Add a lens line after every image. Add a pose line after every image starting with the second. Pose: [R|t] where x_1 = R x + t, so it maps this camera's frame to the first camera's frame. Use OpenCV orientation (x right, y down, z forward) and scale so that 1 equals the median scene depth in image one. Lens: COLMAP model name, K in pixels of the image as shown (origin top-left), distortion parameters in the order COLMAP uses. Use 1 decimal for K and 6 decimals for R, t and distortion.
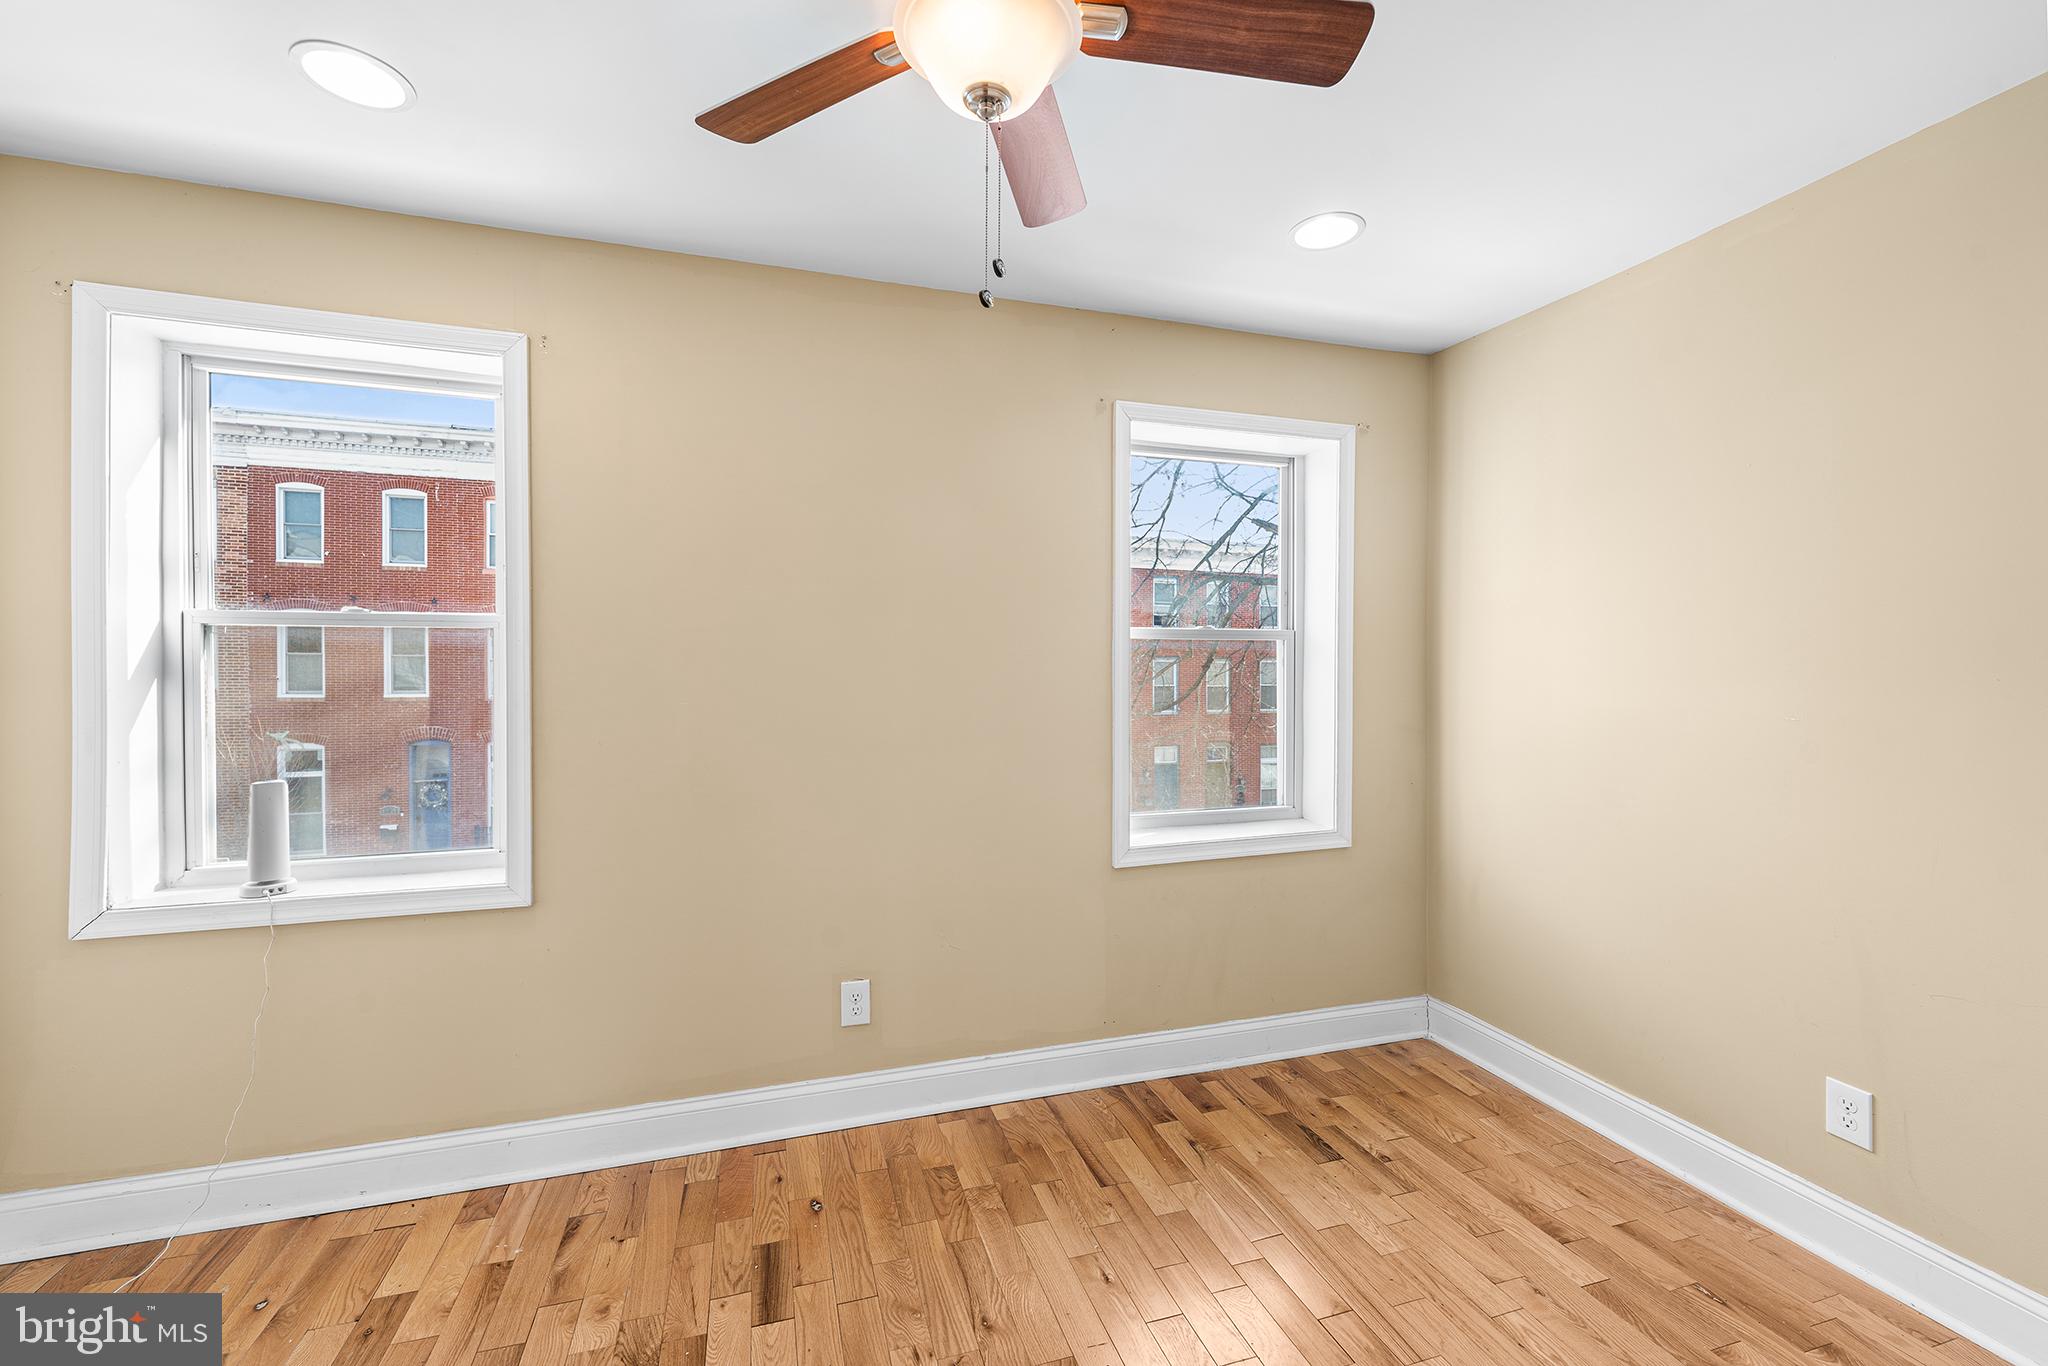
lens RADIAL K [[849.2, 0, 1019.4], [0, 849.2, 704.4], [0, 0, 1]] dist [0.002662, 0.000101]
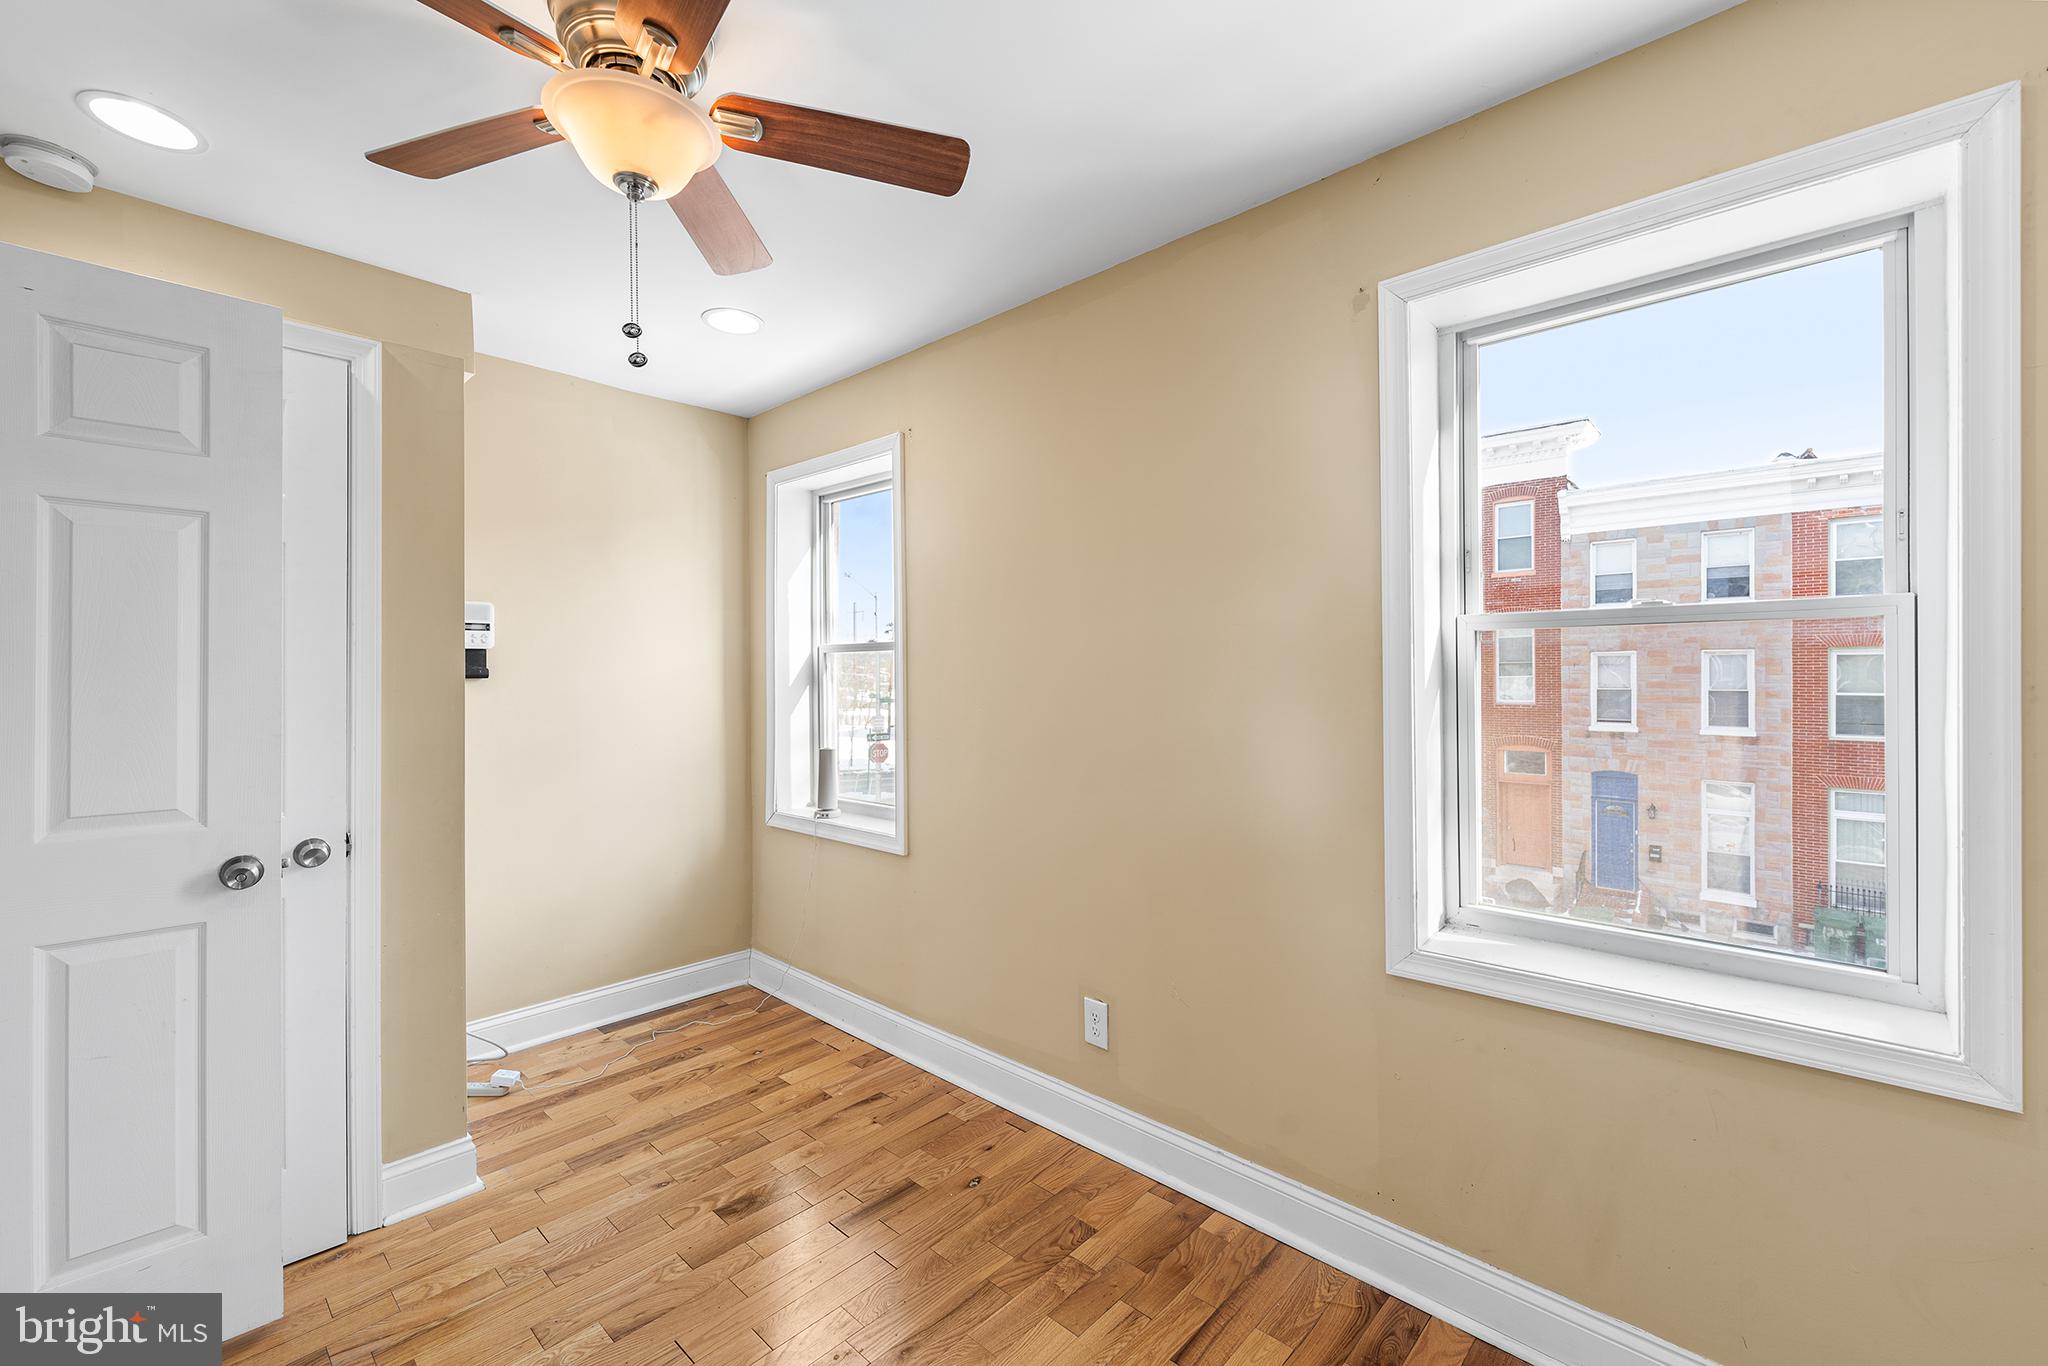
lens RADIAL K [[849.2, 0, 1019.4], [0, 849.2, 704.4], [0, 0, 1]] dist [0.002662, 0.000101]
pose [[0.491615, 0.028245, -0.870354, 0.698384], [-0.036085, 0.999276, 0.012046, -0.025787], [0.870065, 0.025485, 0.492278, 0.504529]]
